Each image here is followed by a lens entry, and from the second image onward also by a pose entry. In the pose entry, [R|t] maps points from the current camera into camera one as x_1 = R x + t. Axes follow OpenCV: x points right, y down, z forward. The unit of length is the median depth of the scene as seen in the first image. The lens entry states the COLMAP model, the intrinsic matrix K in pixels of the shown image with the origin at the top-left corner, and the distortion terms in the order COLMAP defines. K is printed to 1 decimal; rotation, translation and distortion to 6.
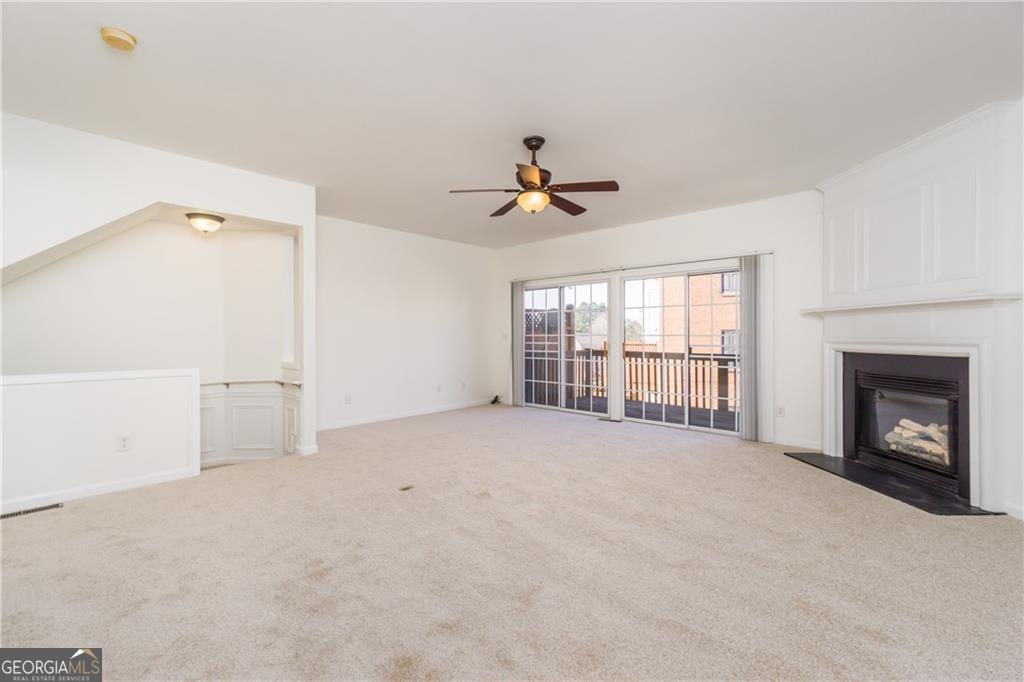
lens RADIAL K [[441.6, 0, 498.4], [0, 441.6, 337.5], [0, 0, 1]] dist [-0.011271, 0.000142]
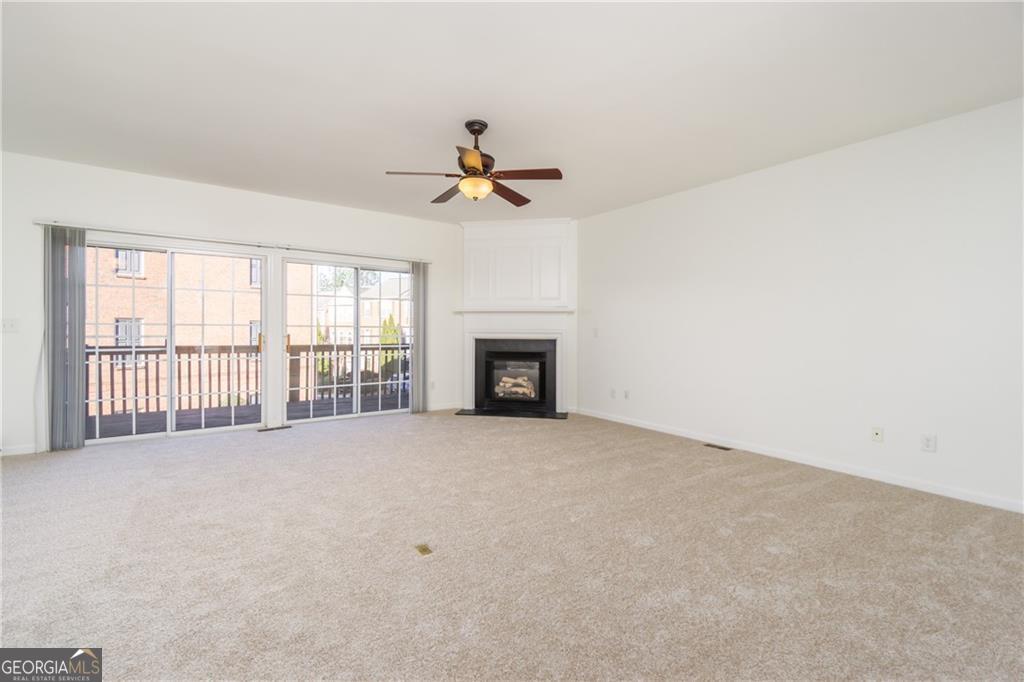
lens RADIAL K [[441.6, 0, 498.4], [0, 441.6, 337.5], [0, 0, 1]] dist [-0.011271, 0.000142]
pose [[0.192948, -0.022193, 0.980958, -0.565869], [-0.004097, 0.999717, 0.023424, -0.005537], [-0.981200, -0.008538, 0.192802, 0.522507]]
